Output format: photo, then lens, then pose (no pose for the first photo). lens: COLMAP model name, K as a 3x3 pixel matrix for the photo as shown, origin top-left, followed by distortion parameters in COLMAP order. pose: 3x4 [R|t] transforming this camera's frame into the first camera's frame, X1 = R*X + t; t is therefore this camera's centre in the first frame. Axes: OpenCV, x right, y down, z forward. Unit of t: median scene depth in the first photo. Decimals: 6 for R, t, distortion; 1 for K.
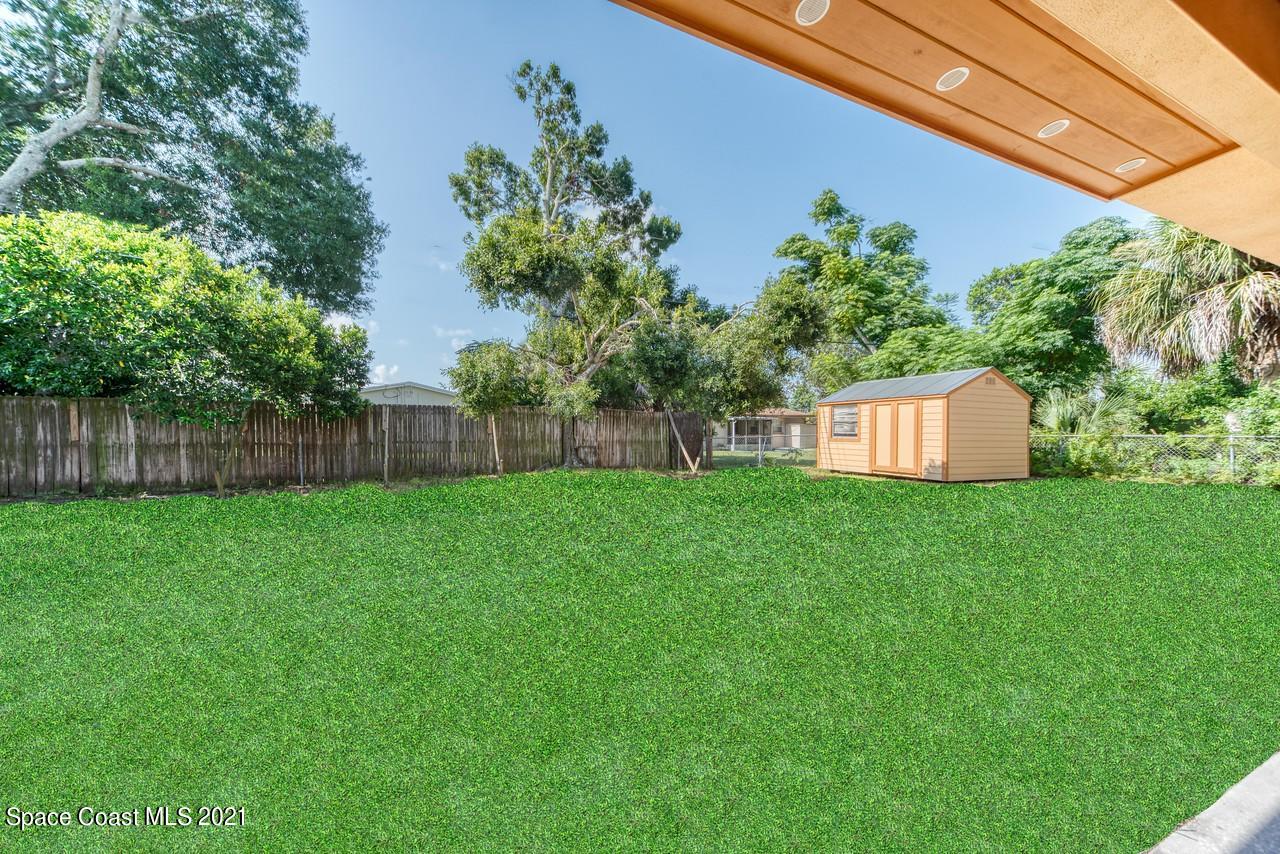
lens RADIAL K [[441.9, 0, 630.6], [0, 441.9, 432.8], [0, 0, 1]] dist [0.000613, 0.002994]
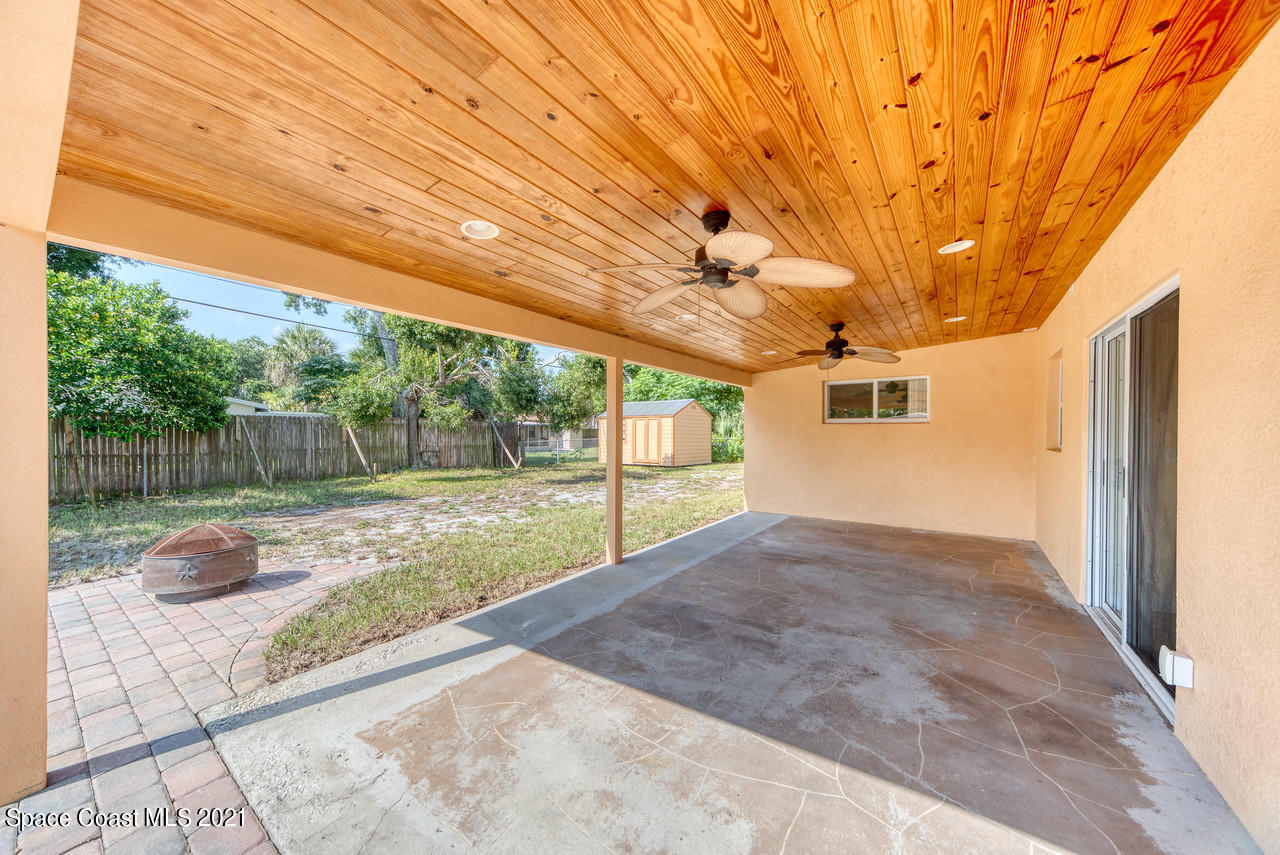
lens RADIAL K [[448.0, 0, 622.5], [0, 448.0, 432.9], [0, 0, 1]] dist [0.000245, 0.000088]
pose [[0.867704, -0.003741, 0.497068, -0.279683], [0.005827, 0.999980, -0.002646, -0.013439], [-0.497047, 0.005192, 0.867708, -0.356158]]
